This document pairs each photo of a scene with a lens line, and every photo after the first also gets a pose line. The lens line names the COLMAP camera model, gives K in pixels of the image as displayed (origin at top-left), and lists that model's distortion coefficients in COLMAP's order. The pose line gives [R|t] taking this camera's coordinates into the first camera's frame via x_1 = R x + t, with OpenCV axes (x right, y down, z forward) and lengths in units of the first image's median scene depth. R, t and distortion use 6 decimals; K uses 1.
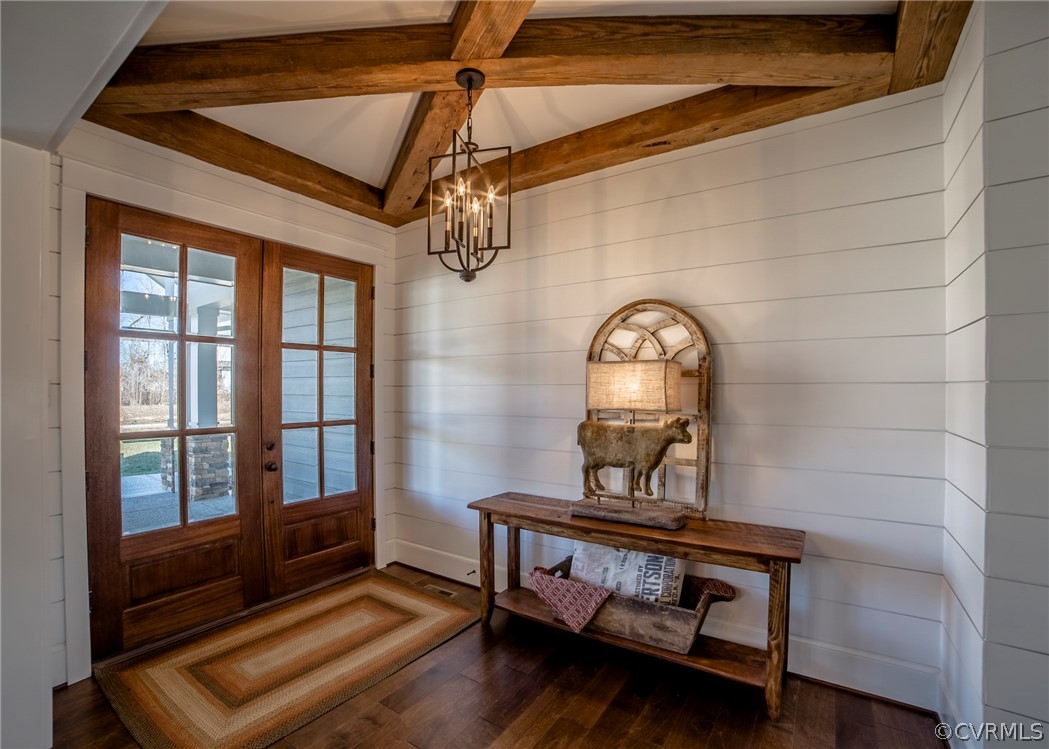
lens RADIAL K [[476.4, 0, 522.6], [0, 476.4, 389.2], [0, 0, 1]] dist [-0.036474, 0.000110]
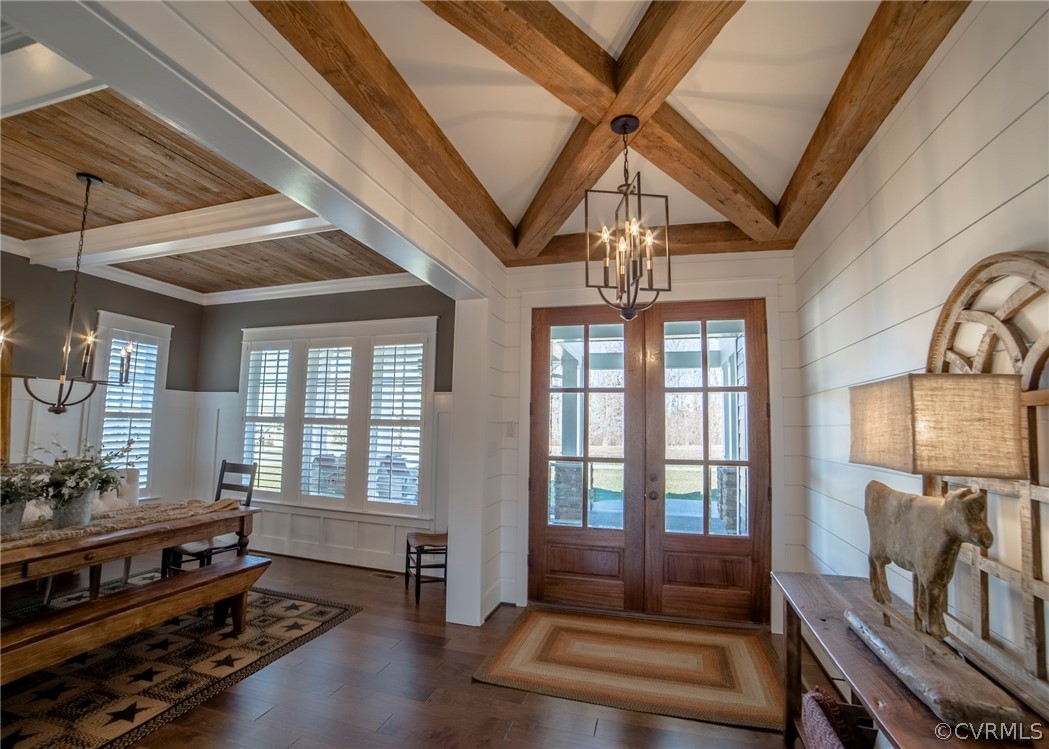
lens RADIAL K [[479.3, 0, 524.3], [0, 479.3, 378.9], [0, 0, 1]] dist [-0.092826, 0.033925]
pose [[0.322170, -0.088456, -0.942540, 0.470901], [-0.019233, 0.994808, -0.099935, 0.001955], [0.946486, 0.050324, 0.318796, 0.310601]]
